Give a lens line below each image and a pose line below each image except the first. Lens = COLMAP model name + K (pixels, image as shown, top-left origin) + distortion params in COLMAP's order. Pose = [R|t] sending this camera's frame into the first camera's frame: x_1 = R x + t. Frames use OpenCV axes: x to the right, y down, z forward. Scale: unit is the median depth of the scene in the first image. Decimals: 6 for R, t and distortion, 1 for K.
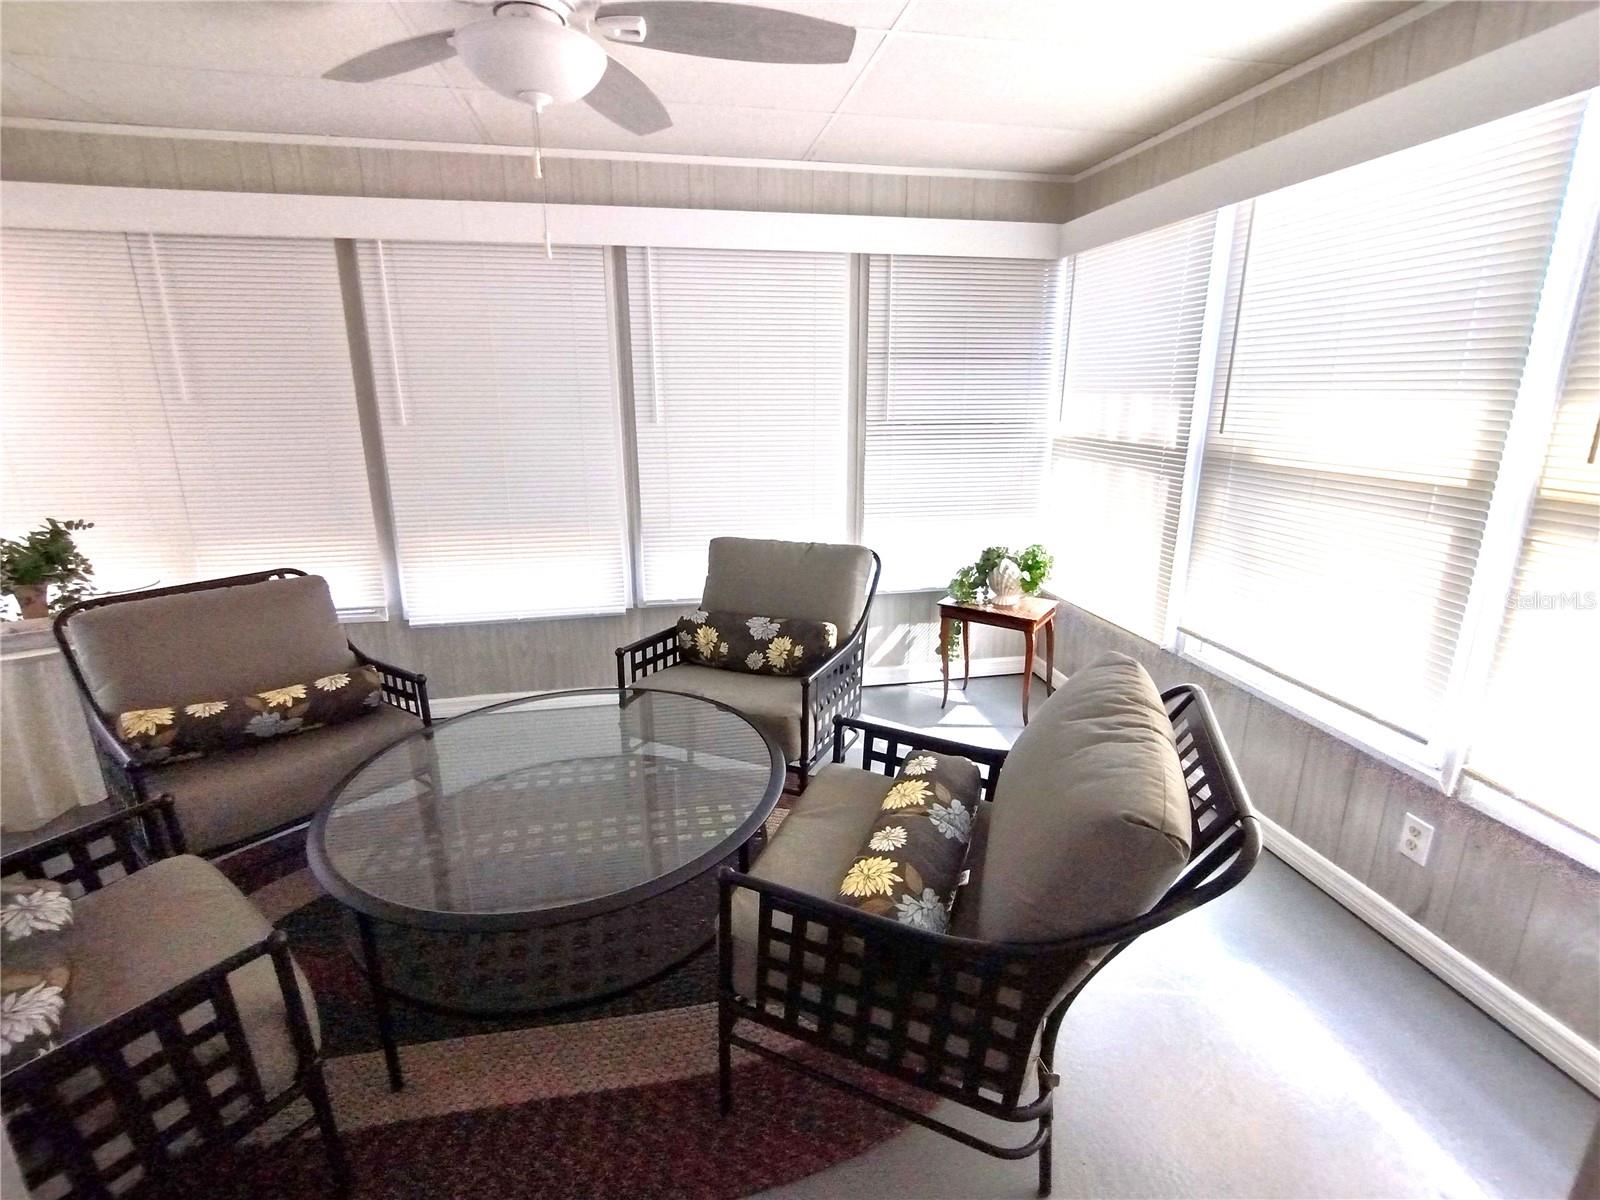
lens RADIAL K [[724.6, 0, 800.3], [0, 724.6, 581.9], [0, 0, 1]] dist [-0.000314, -0.000193]
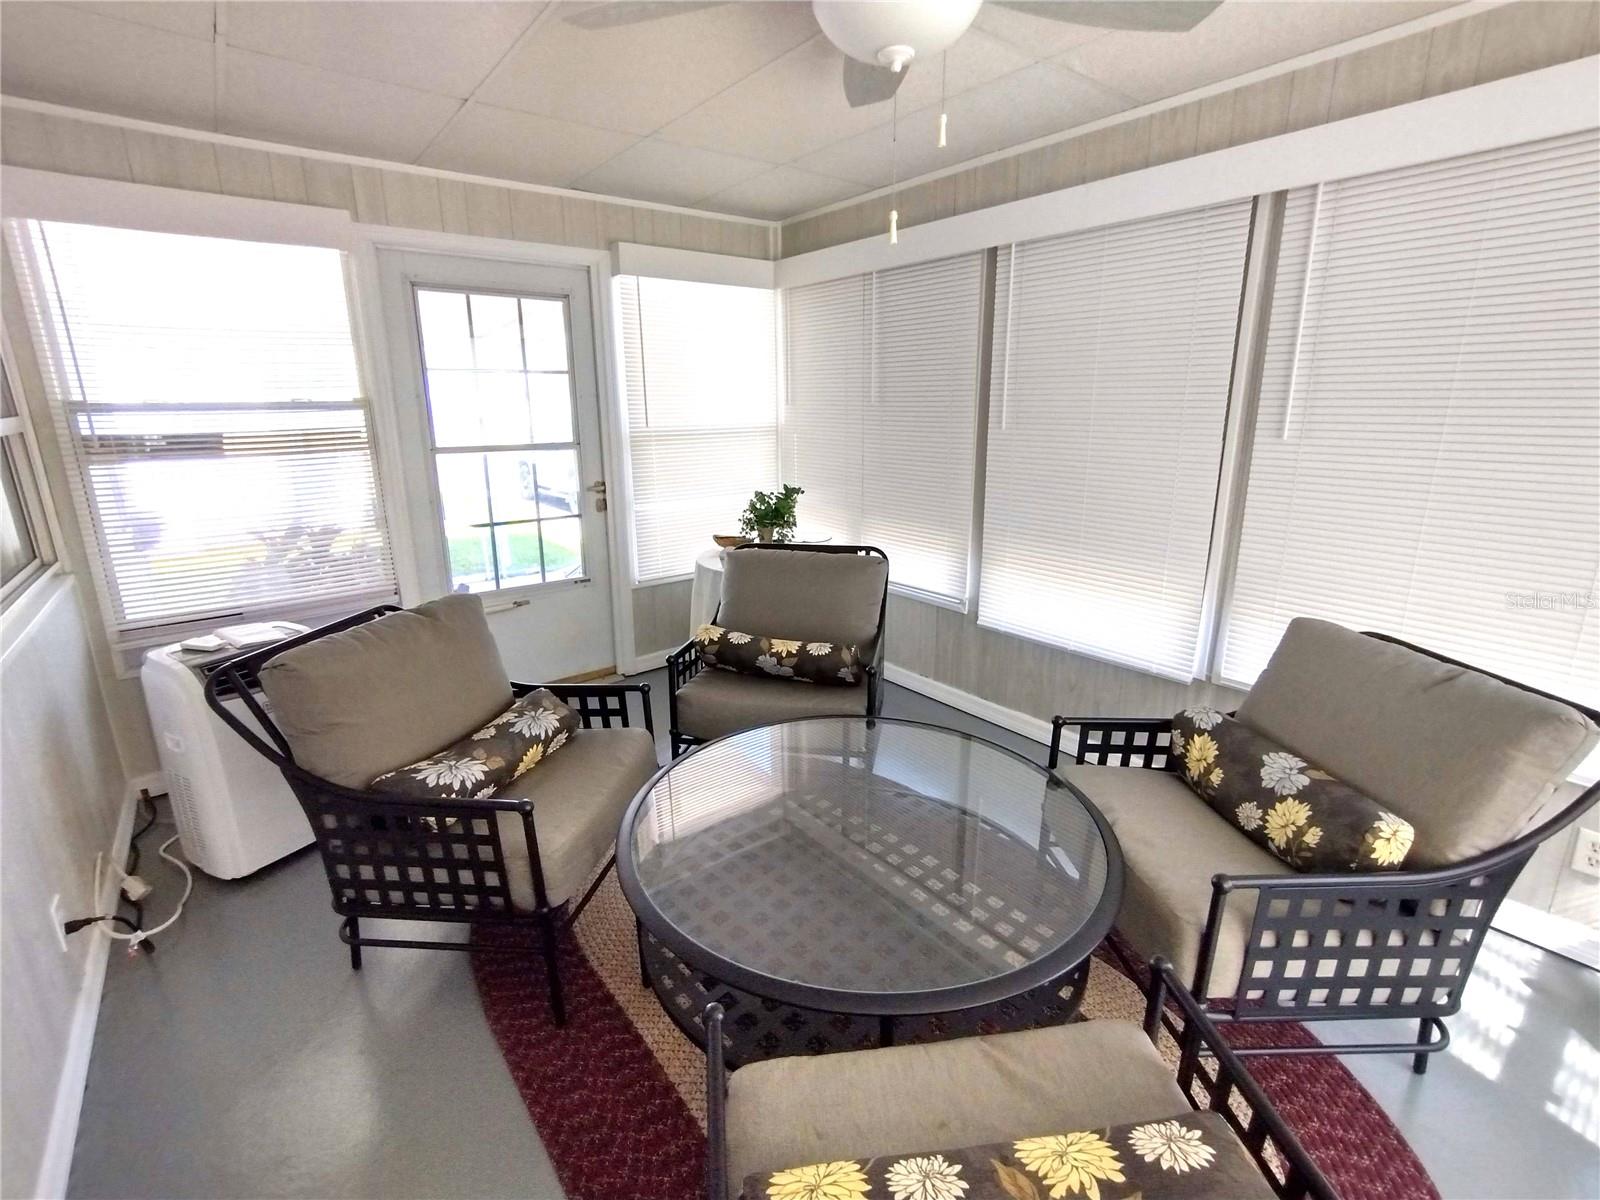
lens RADIAL K [[731.6, 0, 798.2], [0, 731.6, 582.4], [0, 0, 1]] dist [-0.002649, -0.000534]
pose [[0.464619, 0.216429, -0.858654, 0.259030], [-0.218842, 0.967658, 0.125488, -0.083421], [0.858043, 0.129605, 0.496956, 0.312355]]
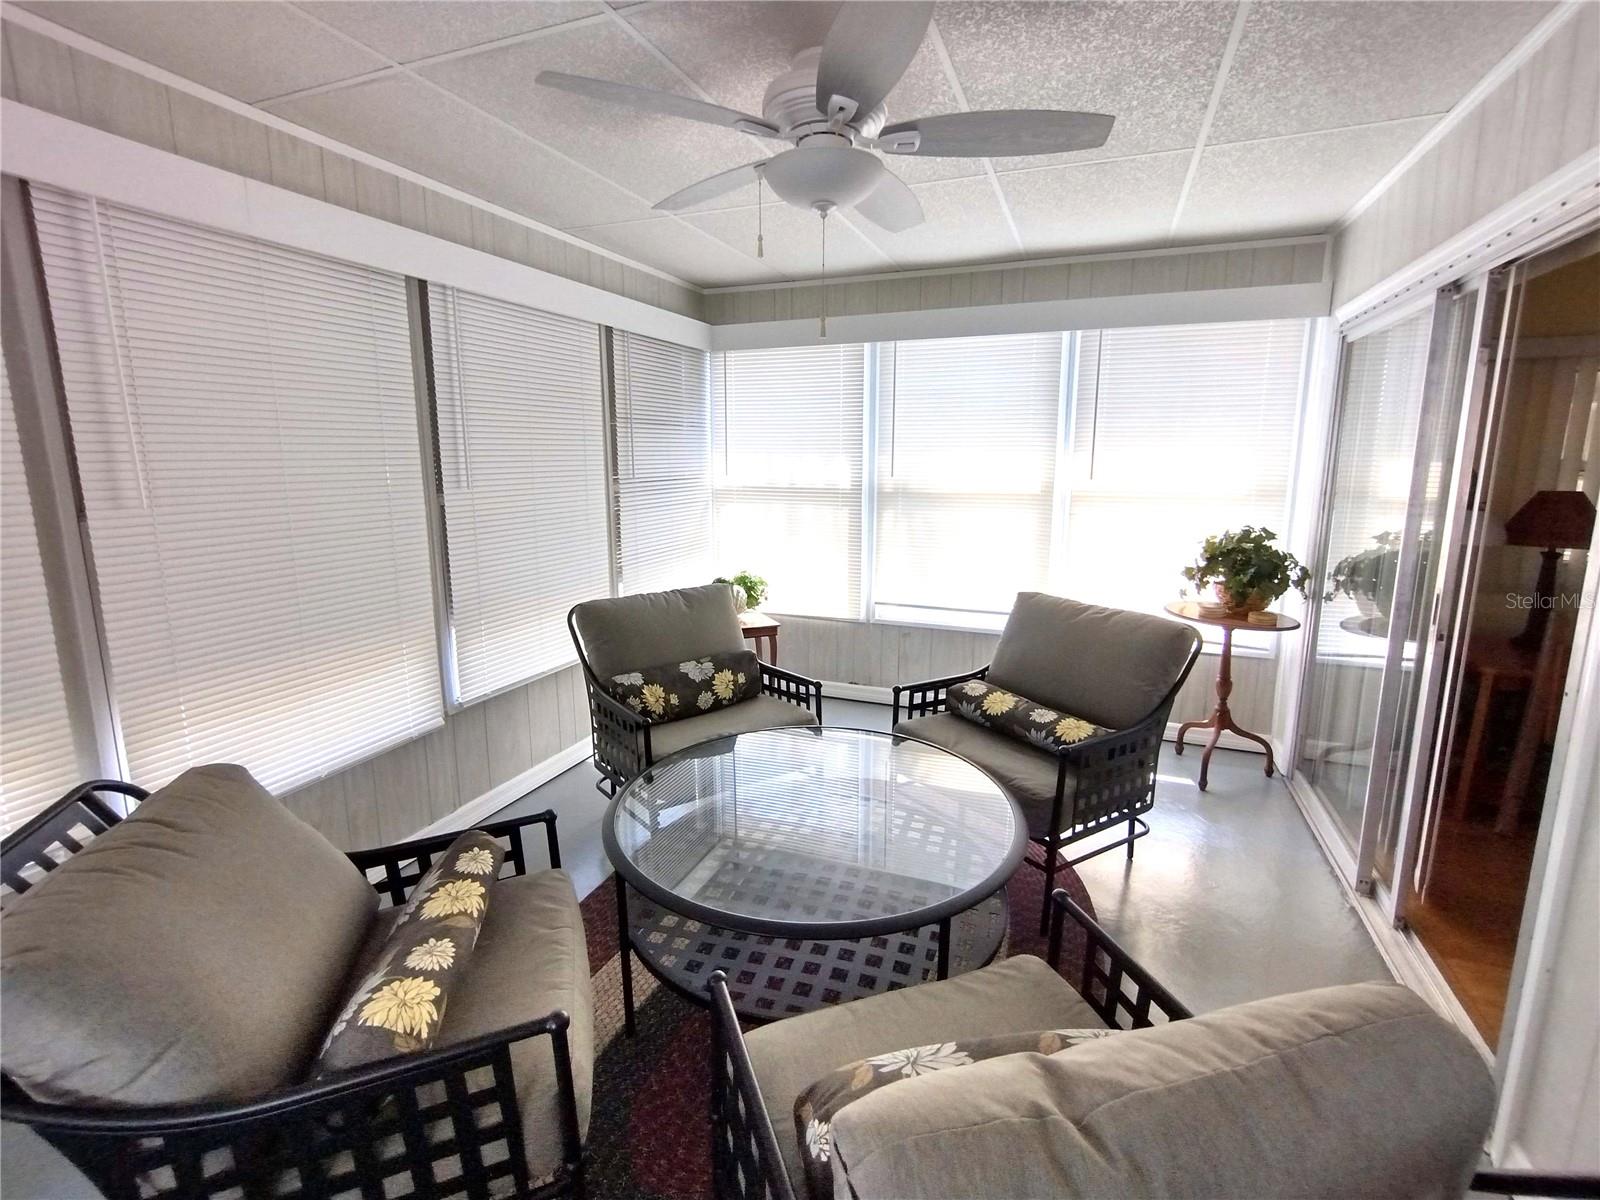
lens RADIAL K [[731.6, 0, 798.2], [0, 731.6, 582.4], [0, 0, 1]] dist [-0.002649, -0.000534]
pose [[0.543639, -0.145067, 0.826687, -0.842430], [0.216777, 0.975800, 0.028678, -0.060520], [-0.810842, 0.163616, 0.561930, 0.260404]]
